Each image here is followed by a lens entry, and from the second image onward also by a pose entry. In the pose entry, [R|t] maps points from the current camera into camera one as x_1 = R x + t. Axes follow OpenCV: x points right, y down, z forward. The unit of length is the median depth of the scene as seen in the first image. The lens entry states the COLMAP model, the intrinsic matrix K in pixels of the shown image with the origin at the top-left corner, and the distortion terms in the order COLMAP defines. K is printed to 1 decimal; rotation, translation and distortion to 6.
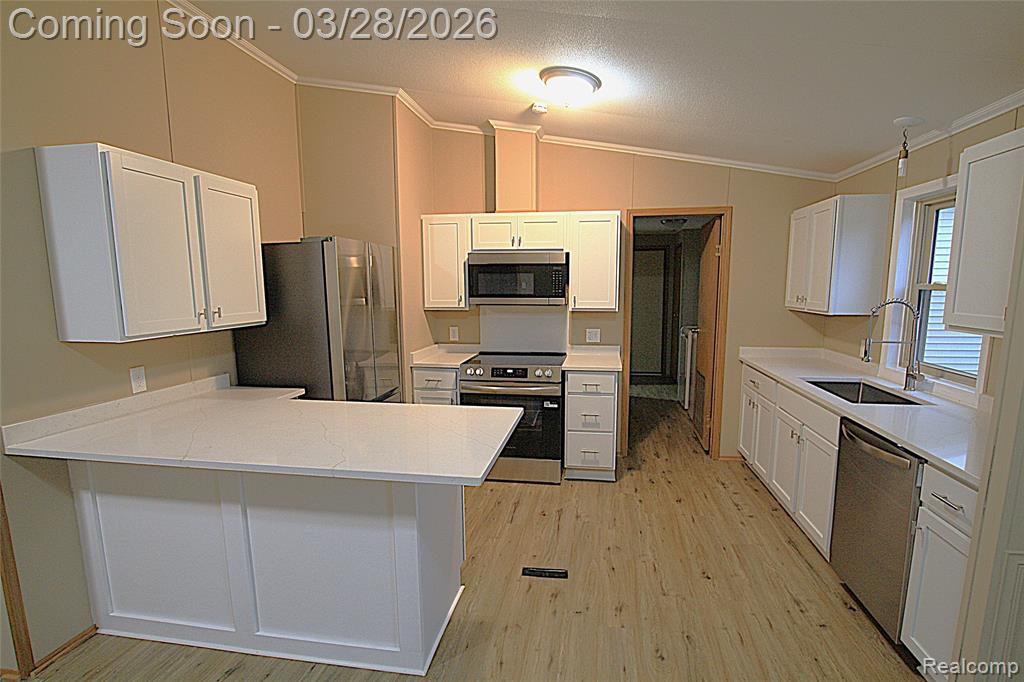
lens RADIAL K [[507.0, 0, 516.8], [0, 507.0, 359.8], [0, 0, 1]] dist [-0.024060, -0.000129]
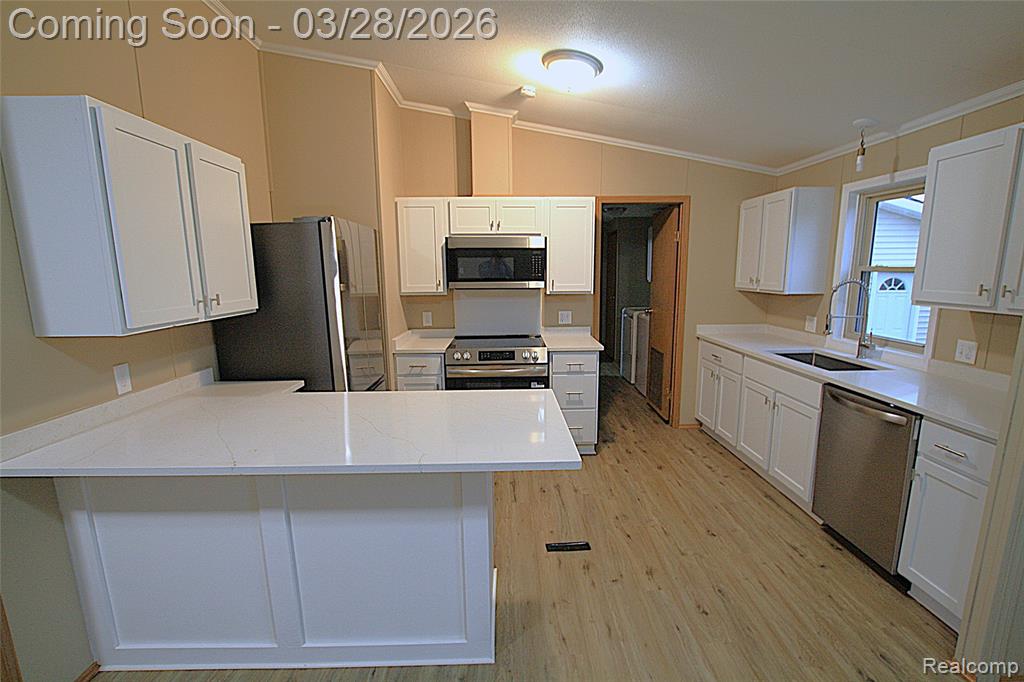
lens RADIAL K [[481.6, 0, 517.5], [0, 481.6, 359.6], [0, 0, 1]] dist [-0.026195, 0.000440]
pose [[0.982642, -0.038053, 0.181567, -0.148605], [0.031712, 0.998786, 0.037704, -0.001759], [-0.182781, -0.031292, 0.982655, 0.044019]]
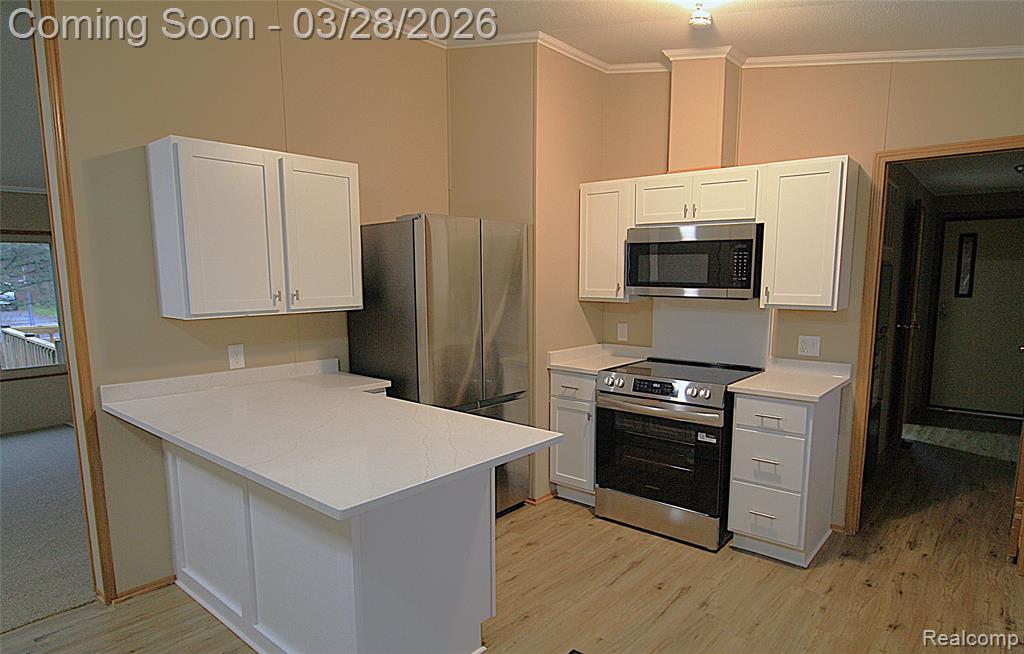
lens RADIAL K [[596.1, 0, 516.8], [0, 596.1, 358.7], [0, 0, 1]] dist [-0.009781, -0.000787]
pose [[0.855891, 0.076794, -0.511422, 0.255496], [-0.079166, 0.996713, 0.017177, -0.015400], [0.511060, 0.025785, 0.859158, 0.142148]]
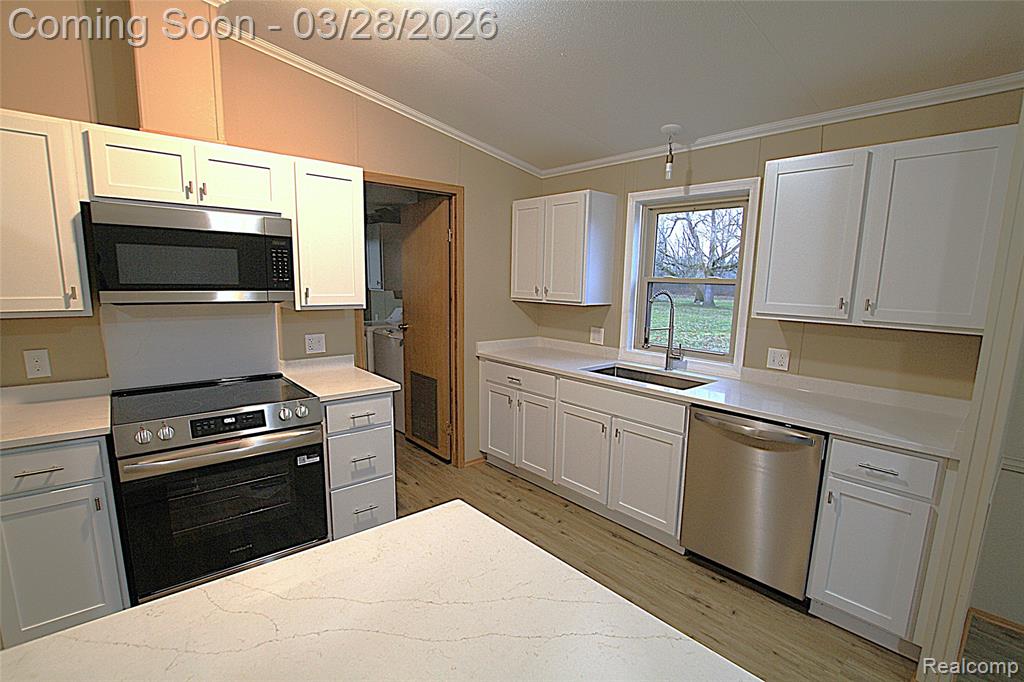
lens RADIAL K [[481.6, 0, 517.5], [0, 481.6, 359.6], [0, 0, 1]] dist [-0.026195, 0.000440]
pose [[0.637144, -0.111693, 0.762609, -0.207236], [0.091925, 0.993394, 0.068692, -0.052092], [-0.765243, 0.026336, 0.643202, 0.409595]]
